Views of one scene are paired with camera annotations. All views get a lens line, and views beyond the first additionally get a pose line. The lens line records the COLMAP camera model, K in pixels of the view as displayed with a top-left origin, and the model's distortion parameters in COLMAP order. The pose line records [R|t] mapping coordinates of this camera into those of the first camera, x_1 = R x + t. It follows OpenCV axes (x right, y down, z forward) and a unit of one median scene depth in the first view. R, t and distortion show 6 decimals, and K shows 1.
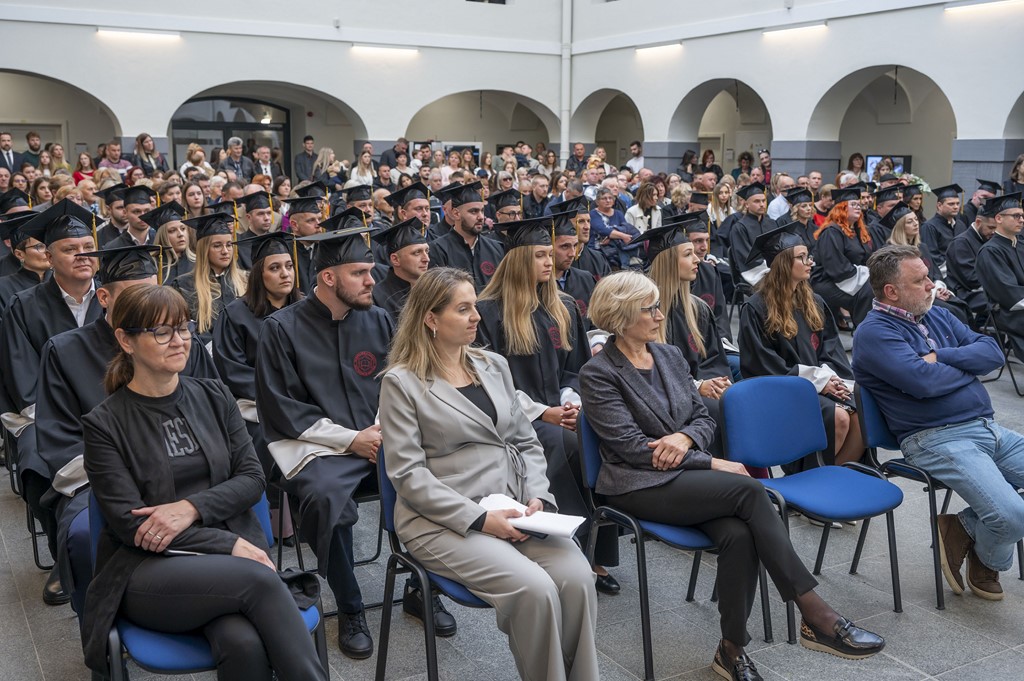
lens RADIAL K [[1047.5, 0, 511.5], [0, 1047.5, 341.0], [0, 0, 1]] dist [0.003534, 0.000000]
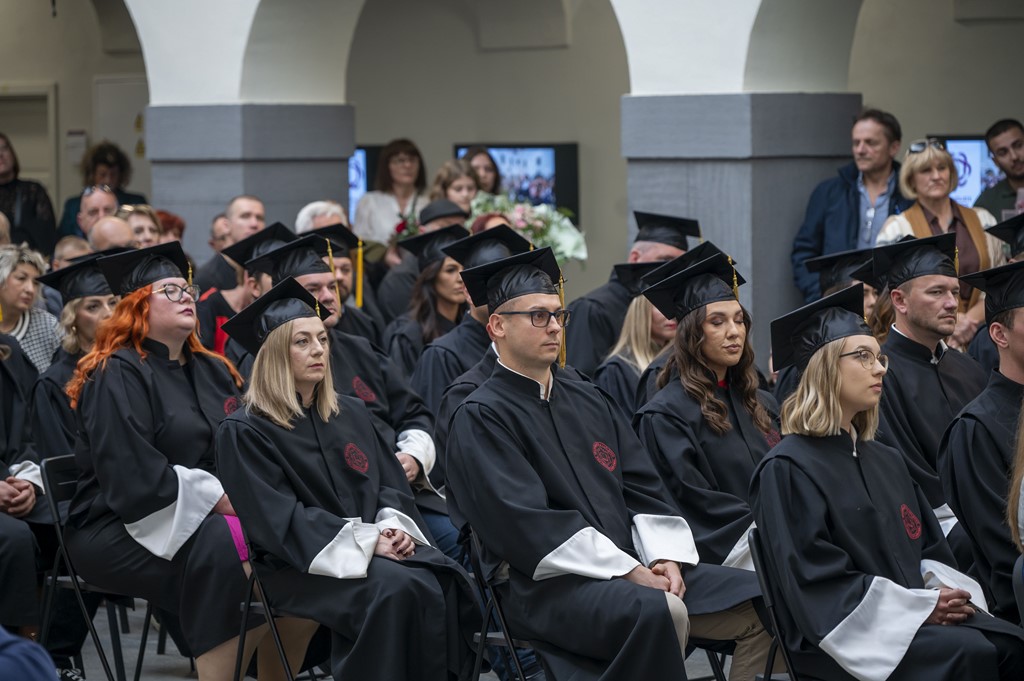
lens RADIAL K [[3584.5, 0, 512.1], [0, 3584.5, 340.3], [0, 0, 1]] dist [-0.059489, 0.000000]
pose [[0.967086, -0.031800, 0.252454, 0.099512], [0.062231, 0.991589, -0.113487, 0.016321], [-0.246722, 0.125462, 0.960931, -0.101475]]
